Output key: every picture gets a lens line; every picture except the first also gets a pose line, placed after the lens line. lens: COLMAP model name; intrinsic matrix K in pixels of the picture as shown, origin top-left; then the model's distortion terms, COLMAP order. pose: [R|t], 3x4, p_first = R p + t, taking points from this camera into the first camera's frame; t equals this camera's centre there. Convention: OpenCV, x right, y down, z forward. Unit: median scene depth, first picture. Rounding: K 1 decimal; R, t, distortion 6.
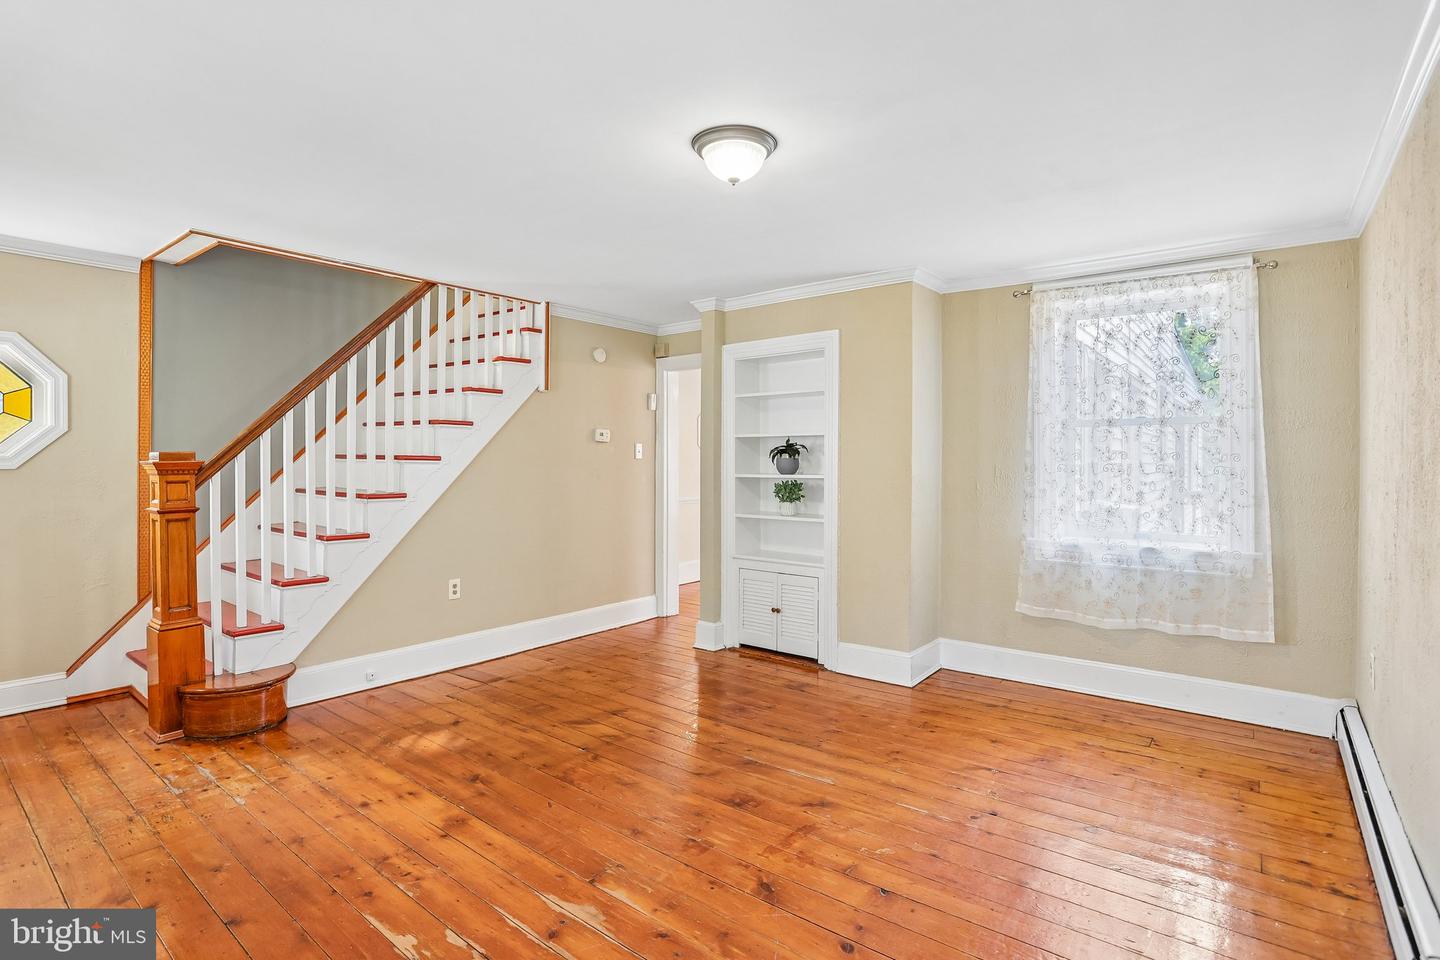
lens RADIAL K [[717.9, 0, 704.8], [0, 717.9, 454.8], [0, 0, 1]] dist [-0.083370, 0.046865]
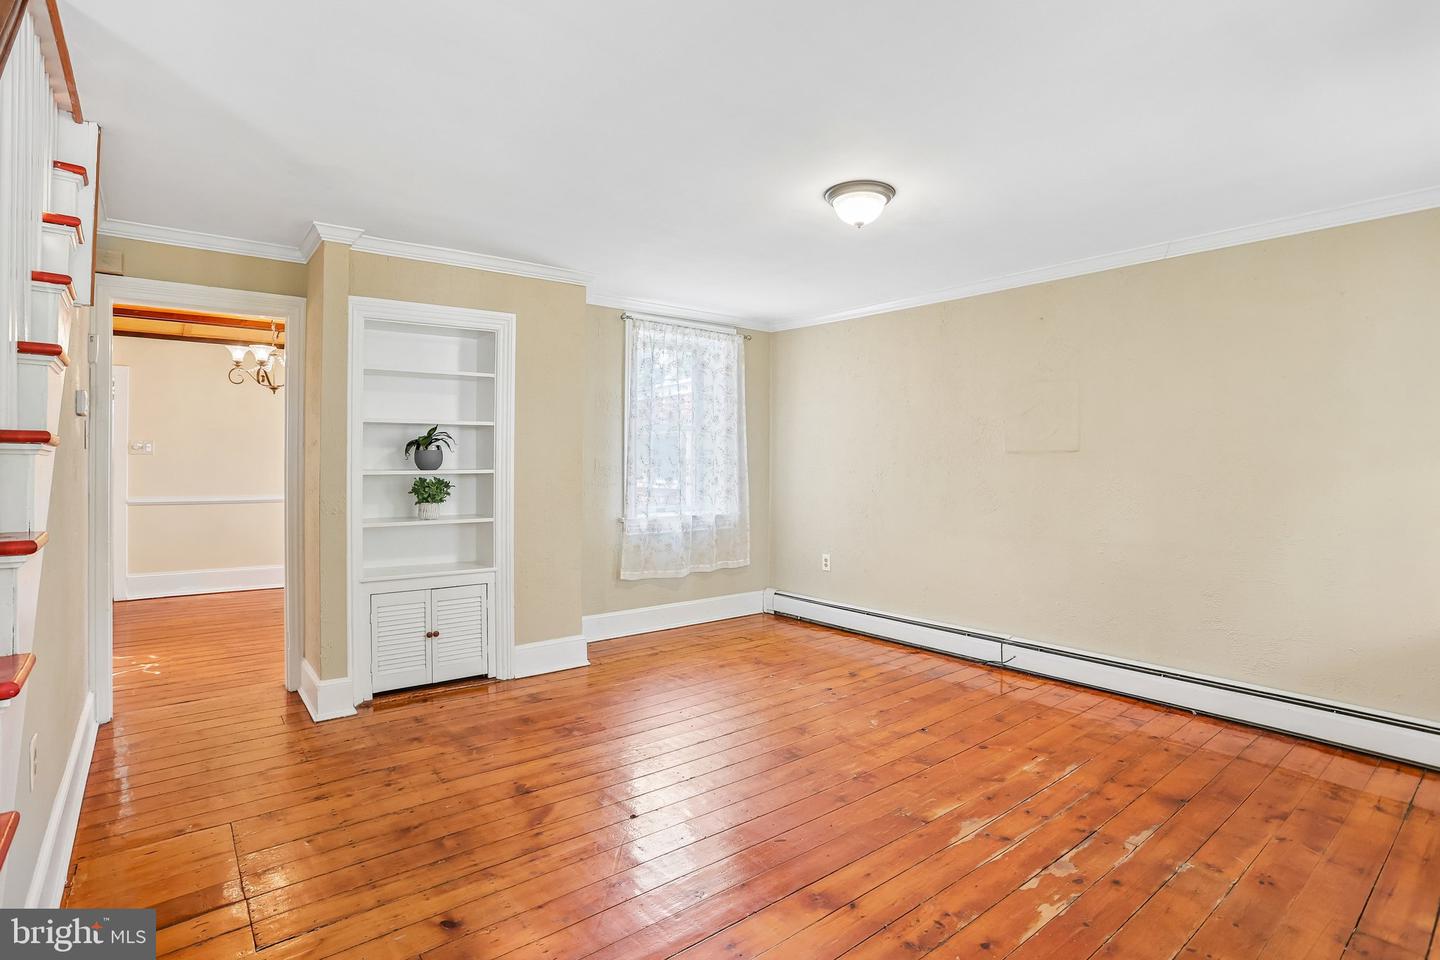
lens RADIAL K [[717.9, 0, 704.8], [0, 717.9, 454.8], [0, 0, 1]] dist [-0.083370, 0.046865]
pose [[0.216617, 0.006218, 0.976237, -0.796033], [-0.010039, 0.999941, -0.004142, 0.012909], [-0.976205, -0.008903, 0.216667, 0.652209]]
